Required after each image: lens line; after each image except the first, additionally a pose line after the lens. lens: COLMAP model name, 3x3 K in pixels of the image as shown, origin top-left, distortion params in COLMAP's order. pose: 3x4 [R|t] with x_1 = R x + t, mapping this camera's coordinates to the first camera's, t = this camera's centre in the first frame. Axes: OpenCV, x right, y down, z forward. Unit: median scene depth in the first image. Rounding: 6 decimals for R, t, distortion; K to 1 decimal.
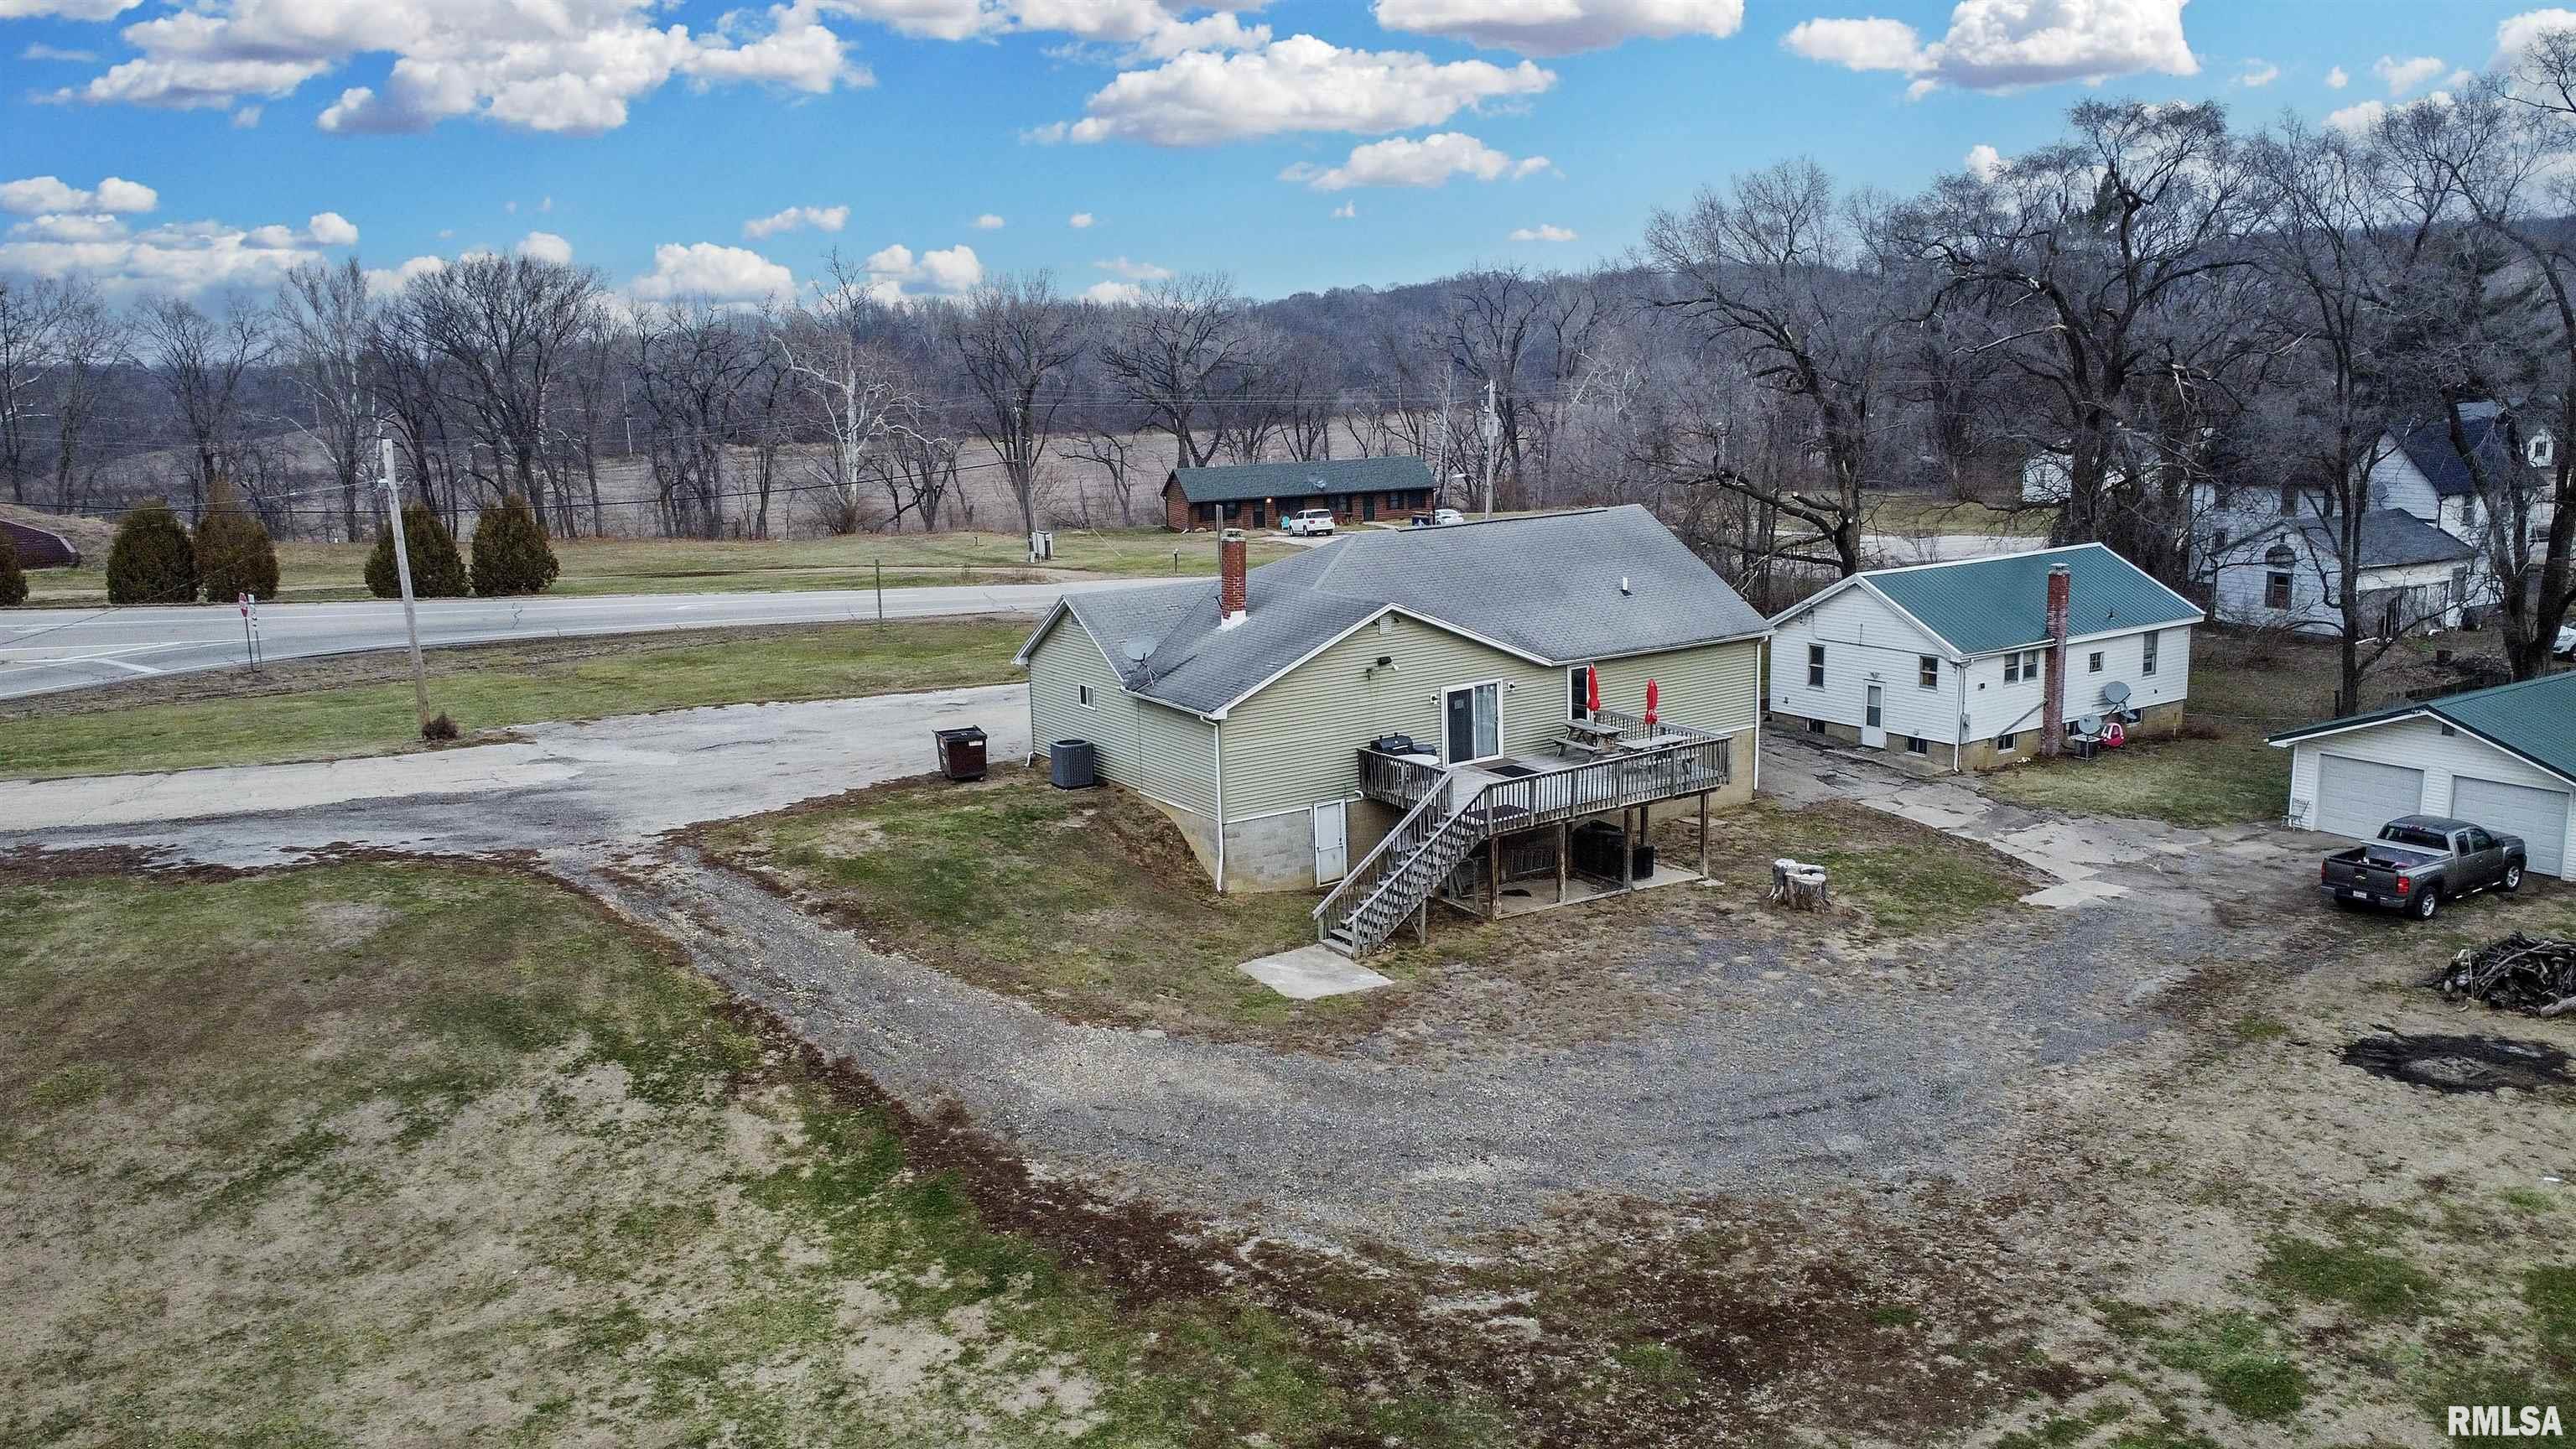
lens RADIAL K [[1924.5, 0, 1288.0], [0, 1924.5, 755.2], [0, 0, 1]] dist [0.006784, -0.008586]
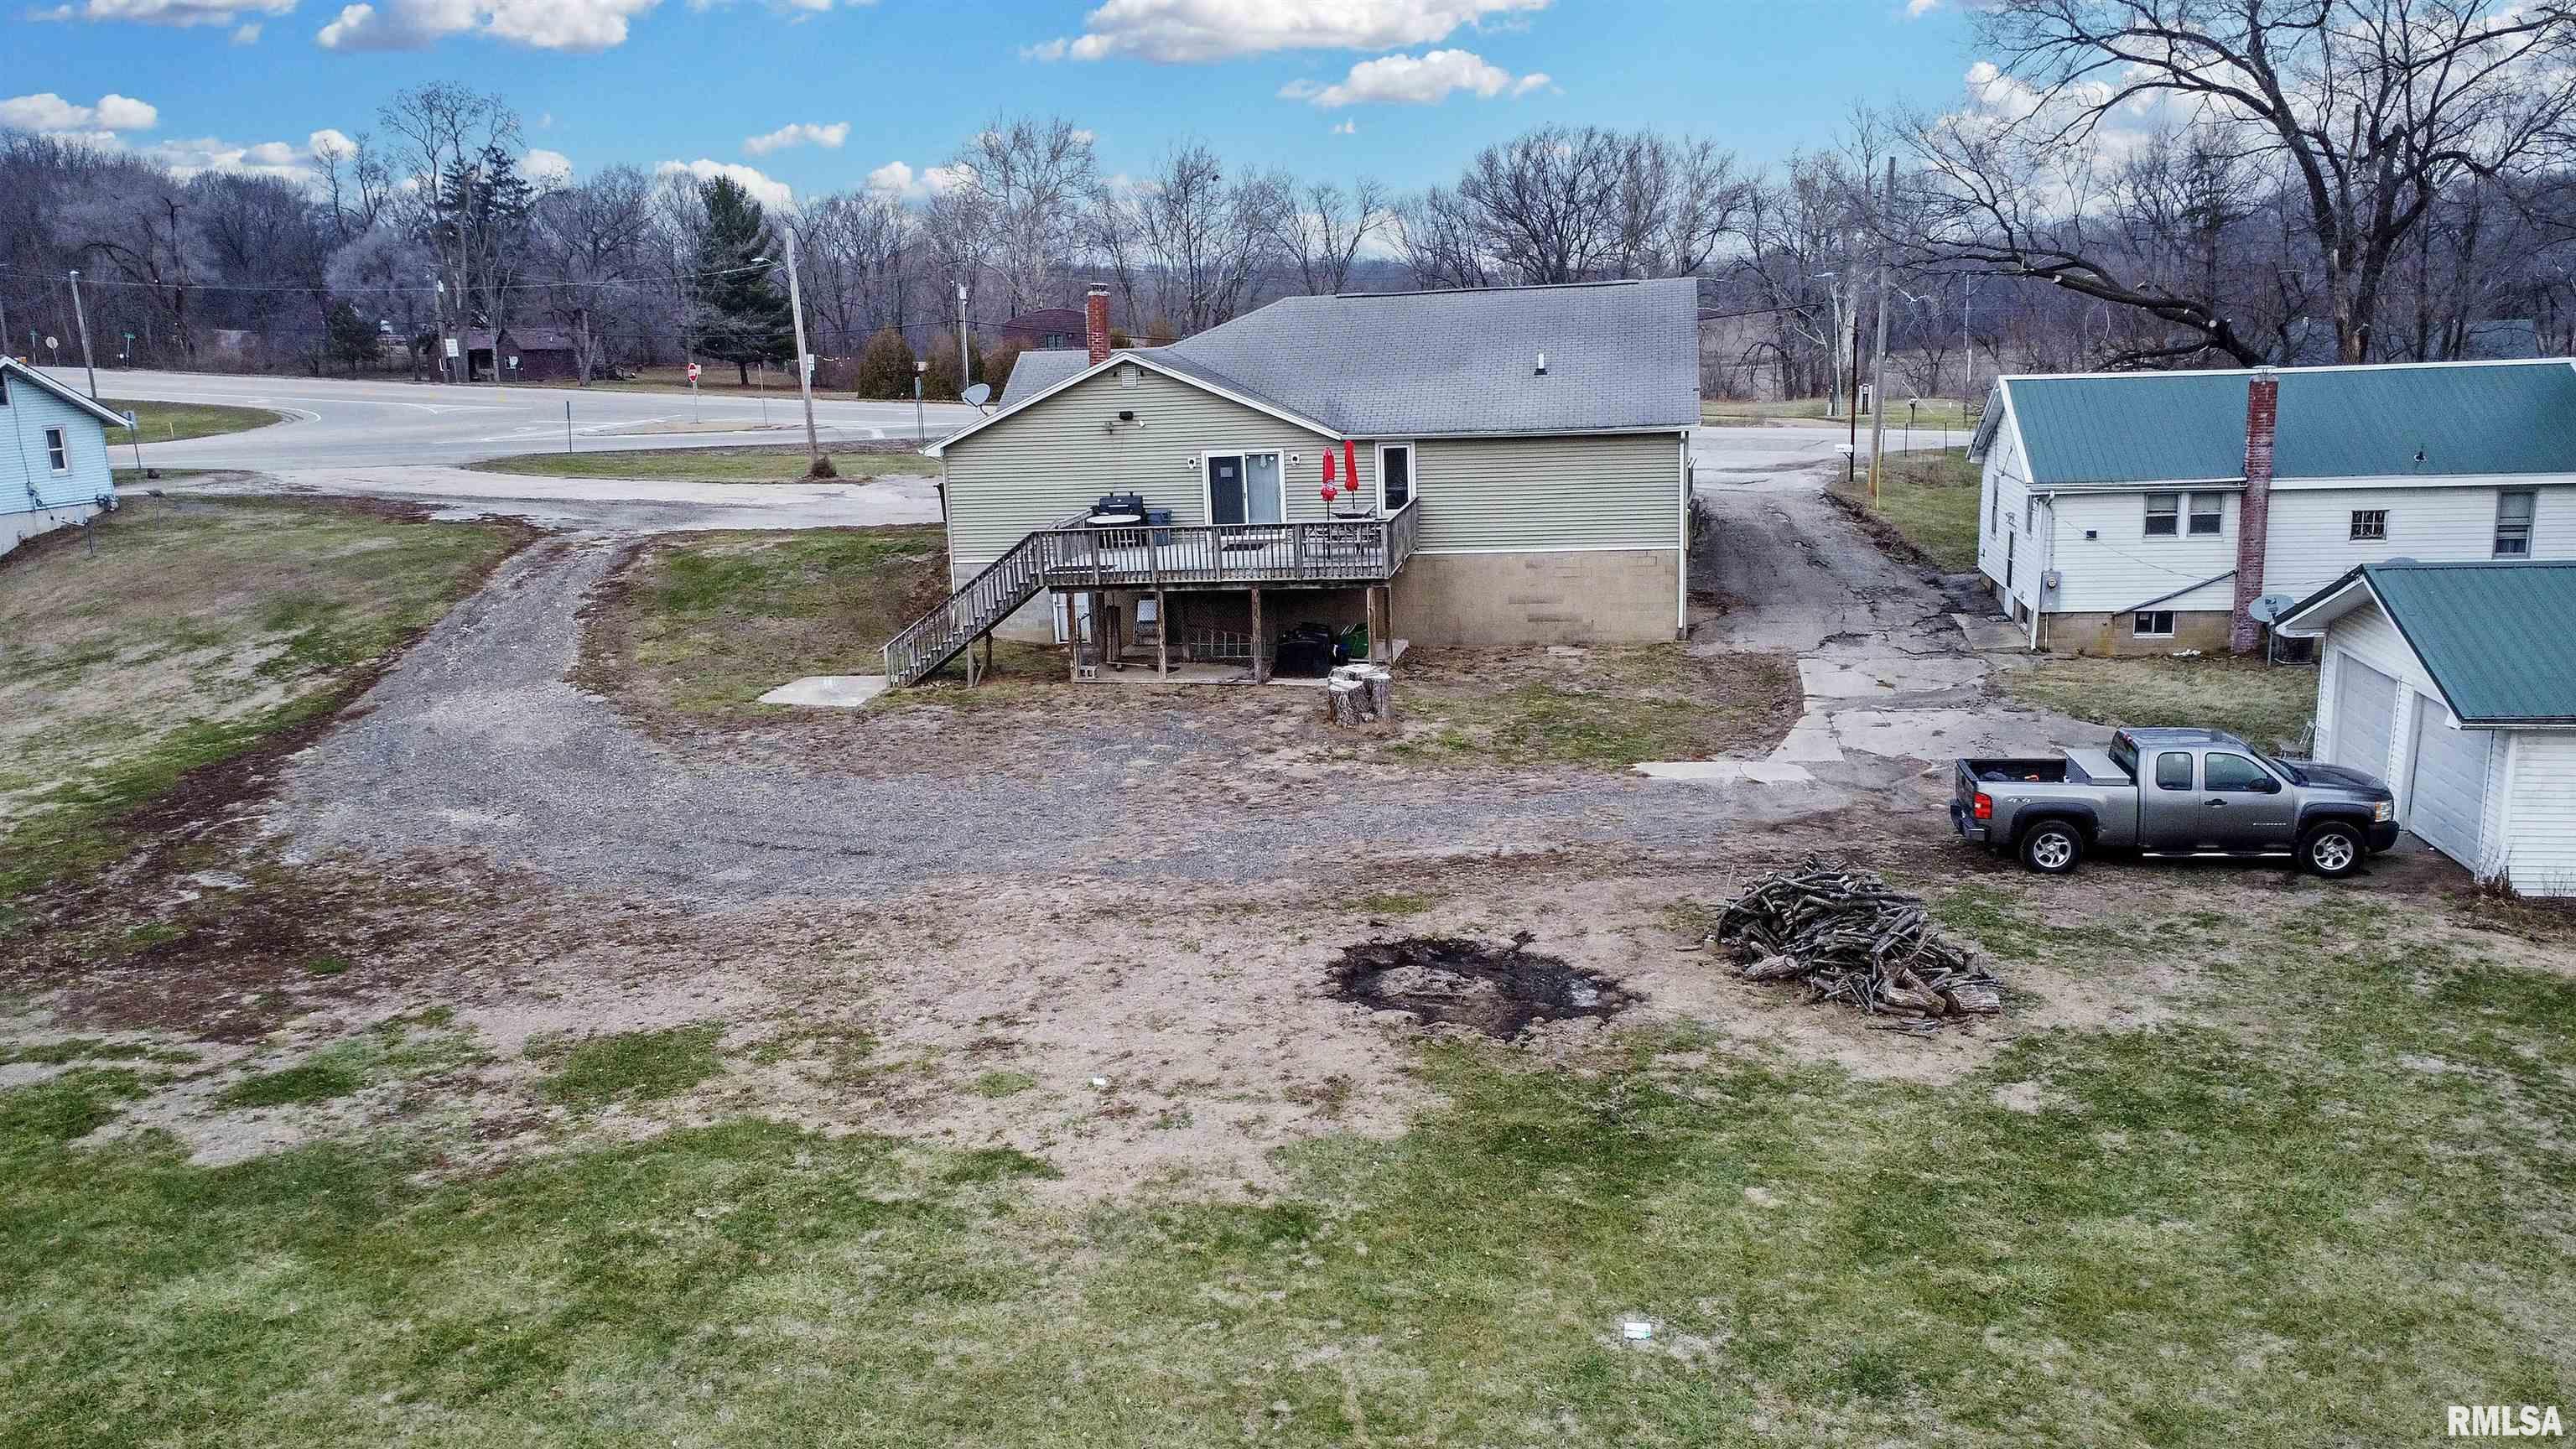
lens RADIAL K [[1924.5, 0, 1288.0], [0, 1924.5, 755.2], [0, 0, 1]] dist [0.006784, -0.008586]
pose [[0.740385, 0.155288, -0.654000, 0.795945], [-0.124681, 0.987791, 0.093395, 0.019128], [0.660519, 0.012394, 0.750707, 0.355968]]
